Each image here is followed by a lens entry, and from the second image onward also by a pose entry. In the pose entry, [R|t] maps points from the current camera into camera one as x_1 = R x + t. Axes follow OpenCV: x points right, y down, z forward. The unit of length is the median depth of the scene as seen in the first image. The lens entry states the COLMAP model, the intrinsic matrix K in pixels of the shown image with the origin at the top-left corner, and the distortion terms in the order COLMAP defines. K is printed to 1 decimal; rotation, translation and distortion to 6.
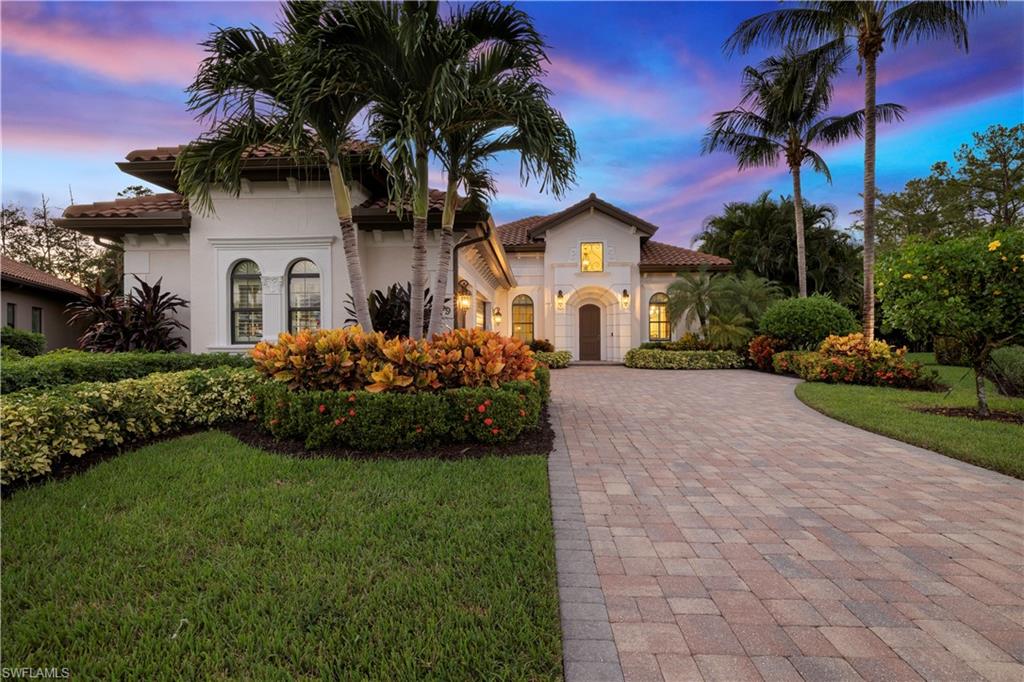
lens RADIAL K [[527.1, 0, 511.8], [0, 527.1, 340.9], [0, 0, 1]] dist [-0.007284, -0.001123]
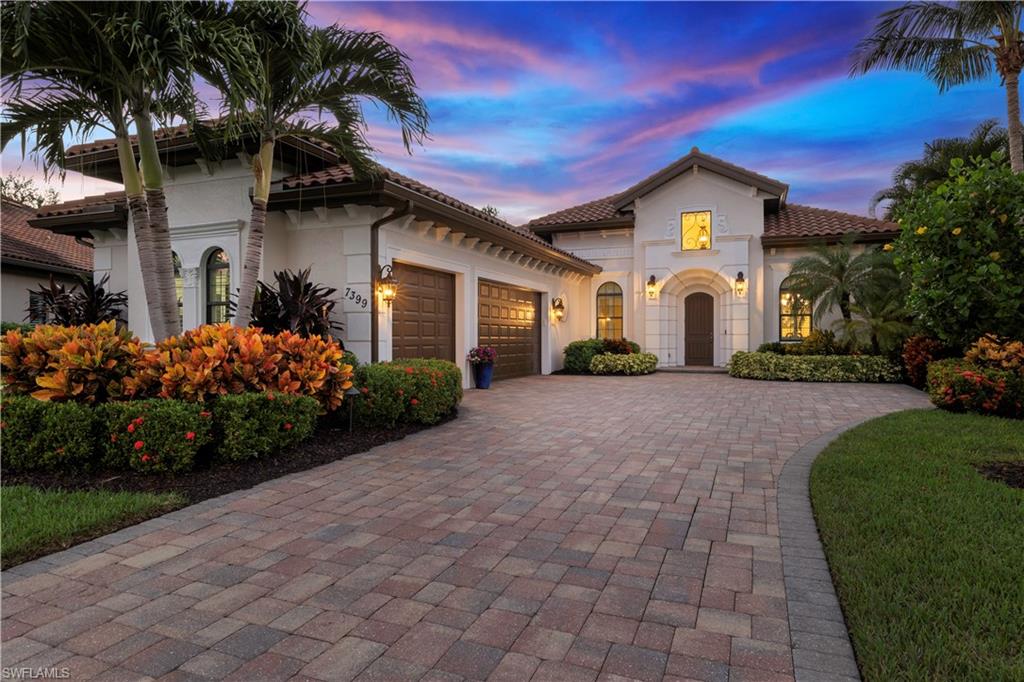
lens RADIAL K [[605.9, 0, 510.7], [0, 605.9, 337.2], [0, 0, 1]] dist [-0.001153, 0.000832]
pose [[0.945251, 0.005096, -0.326306, 0.190812], [-0.005849, 0.999982, -0.001327, -0.001908], [0.326293, 0.003163, 0.945263, 0.084238]]
